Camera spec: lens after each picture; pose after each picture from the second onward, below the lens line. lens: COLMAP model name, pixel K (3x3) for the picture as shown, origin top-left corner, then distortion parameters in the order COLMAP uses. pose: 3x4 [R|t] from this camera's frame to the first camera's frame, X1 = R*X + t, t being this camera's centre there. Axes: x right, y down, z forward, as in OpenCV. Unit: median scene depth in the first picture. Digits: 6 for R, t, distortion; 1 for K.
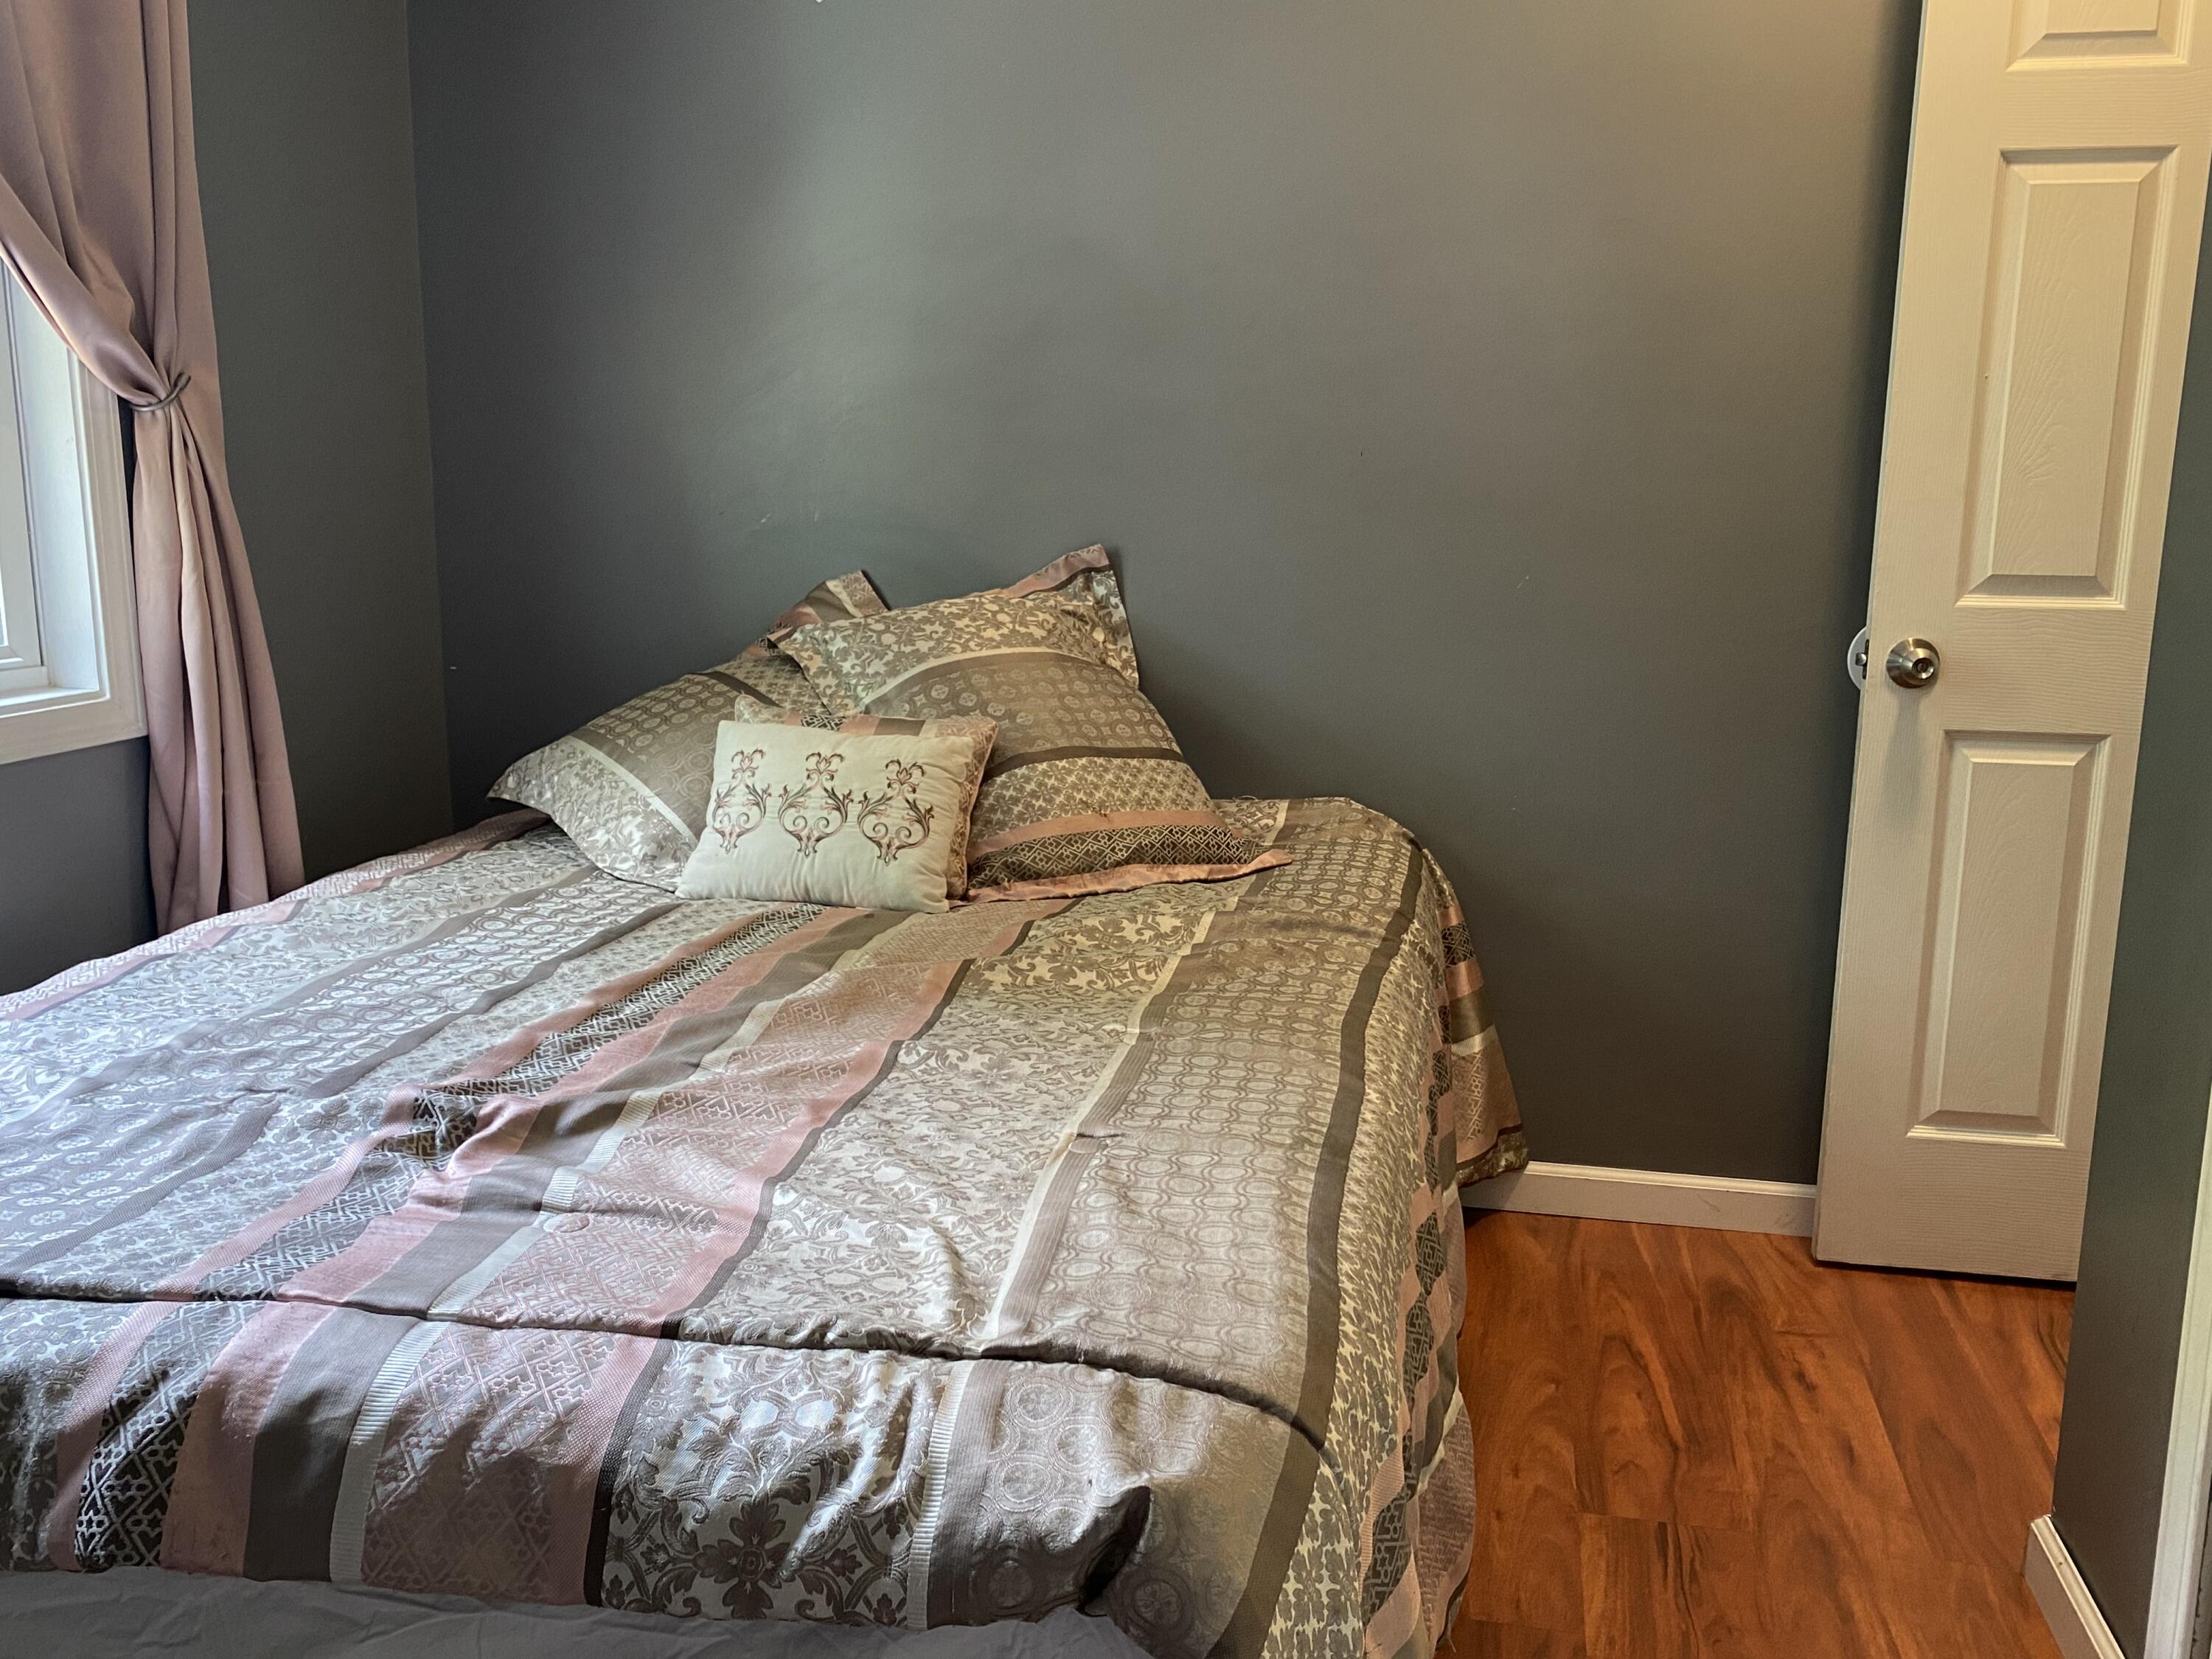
lens RADIAL K [[1875.7, 0, 1106.0], [0, 1875.7, 829.5], [0, 0, 1]] dist [0.000582, 0.017074]
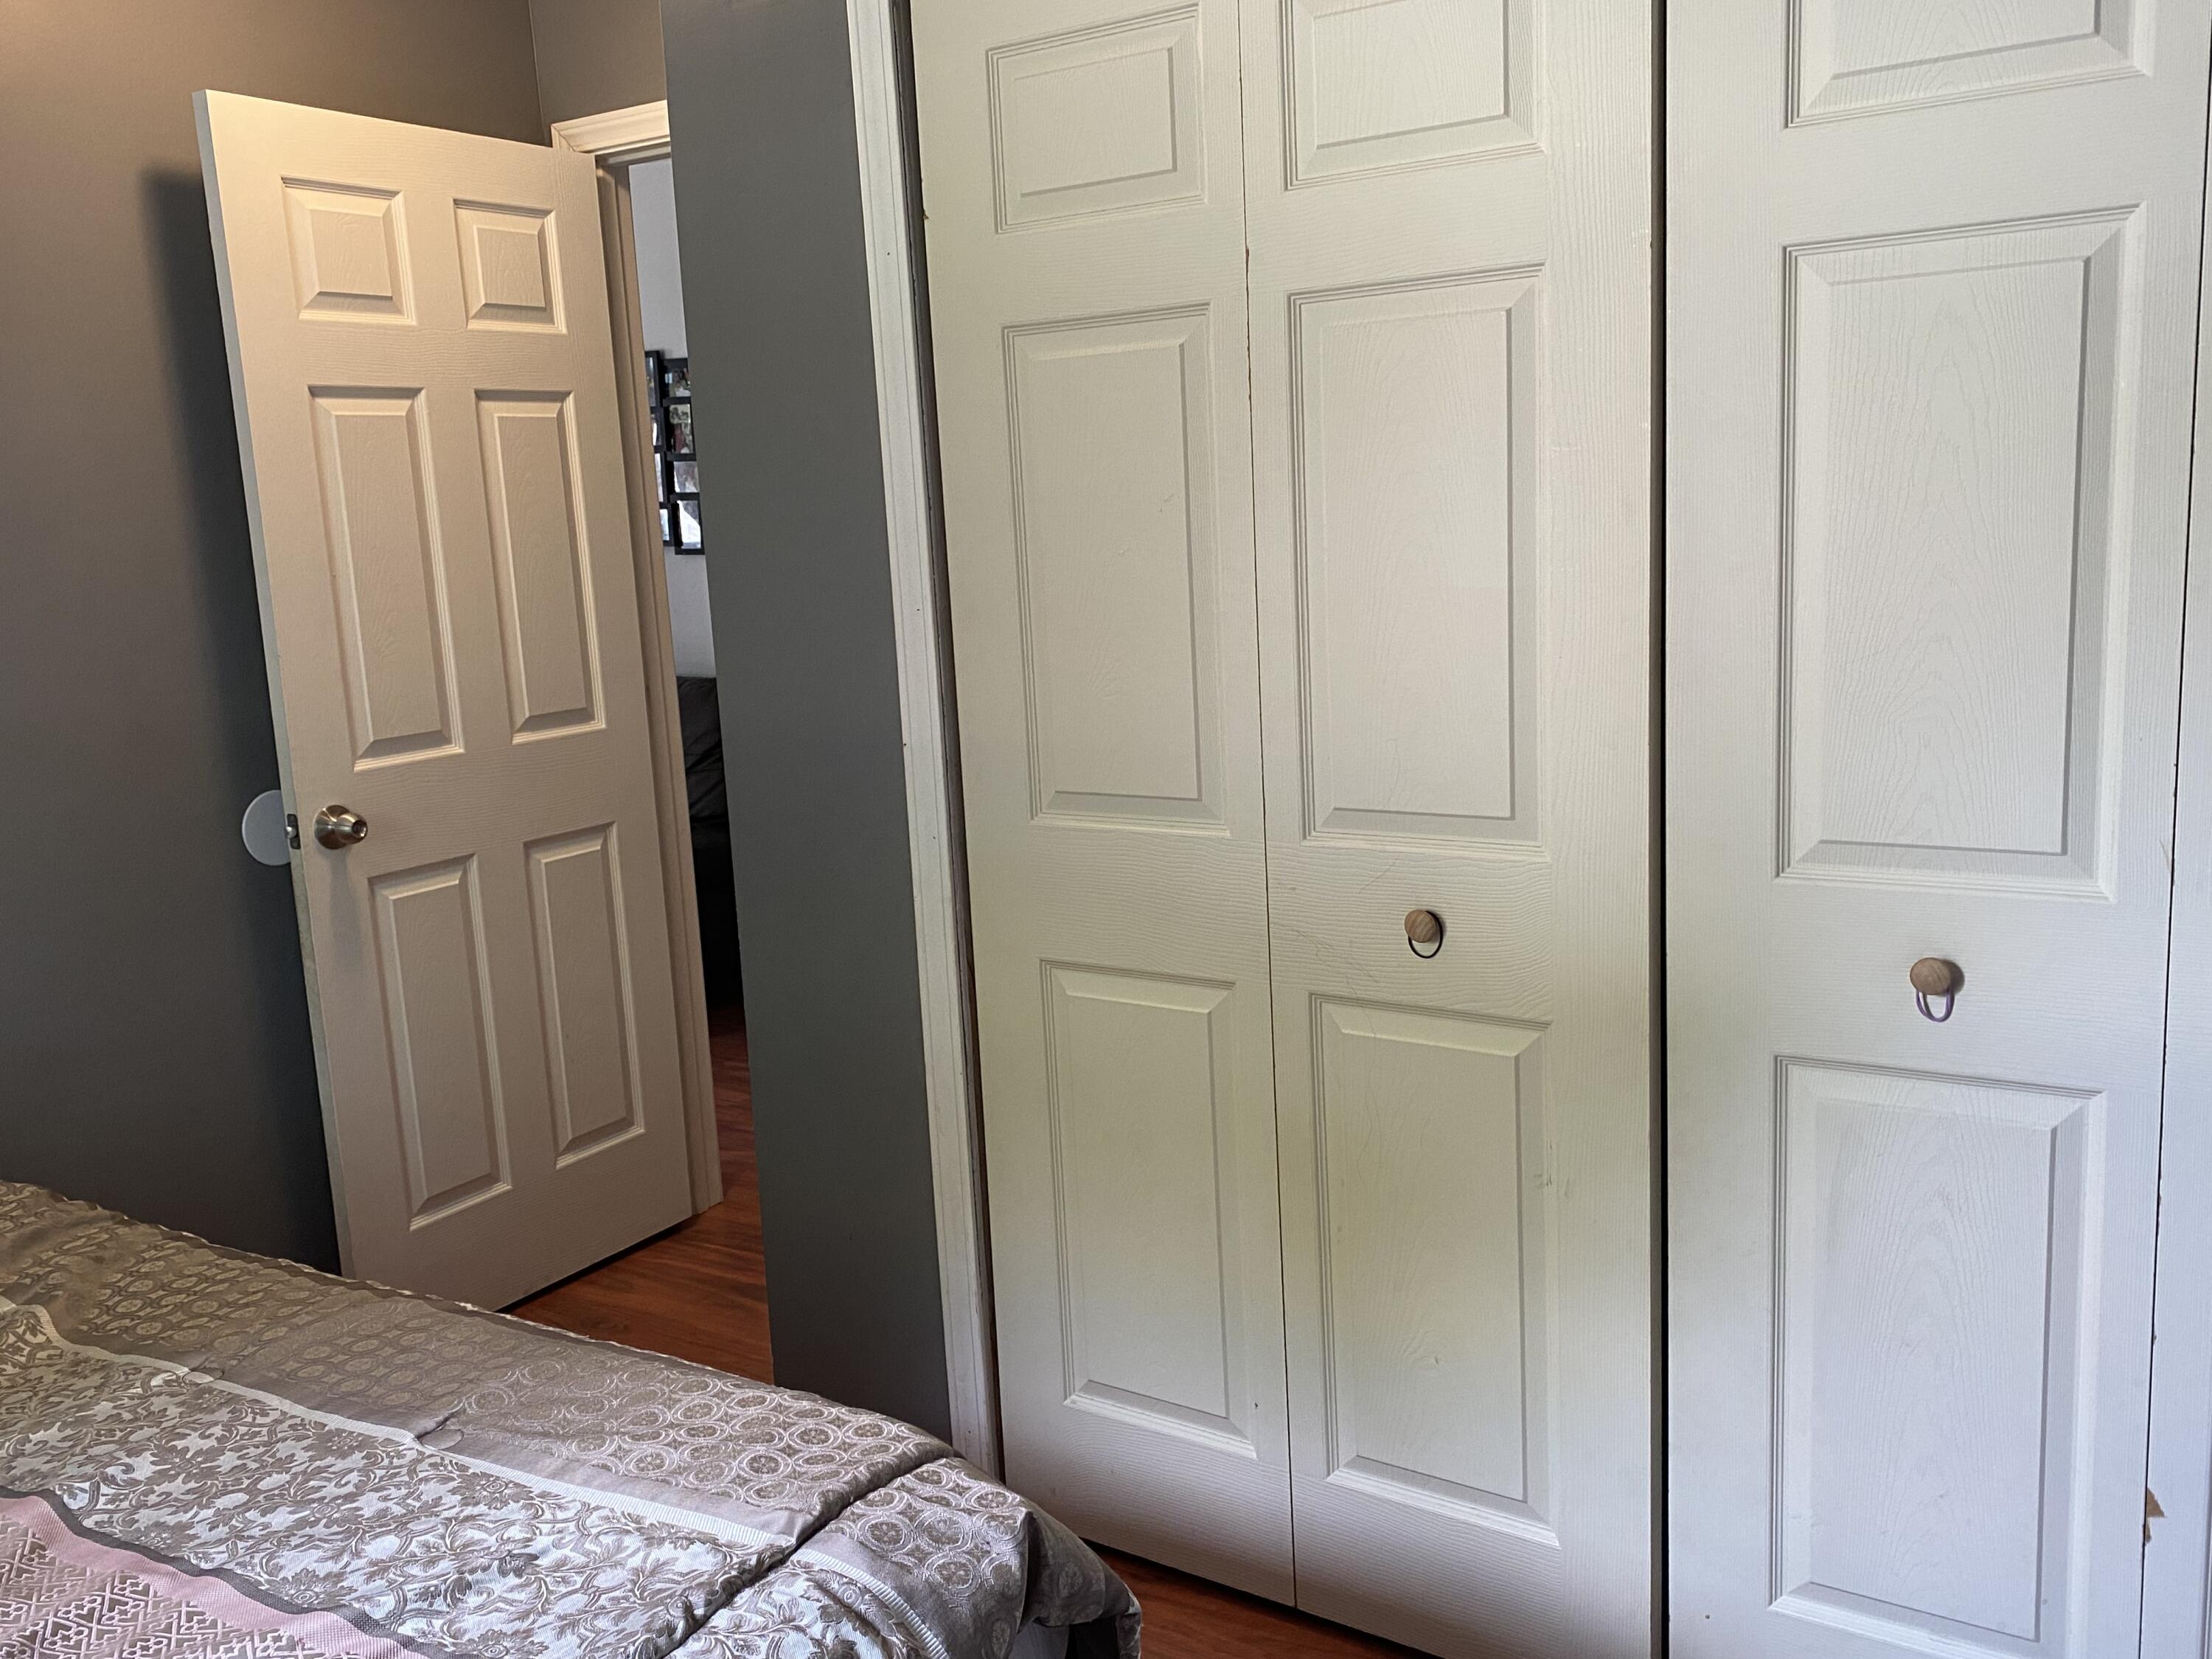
lens RADIAL K [[1871.6, 0, 1106.0], [0, 1871.6, 829.5], [0, 0, 1]] dist [0.036857, 0.006552]
pose [[0.385046, -0.193513, 0.902381, -0.504701], [0.236072, 0.965893, 0.106401, -0.119722], [-0.892193, 0.172058, 0.417597, 0.137871]]
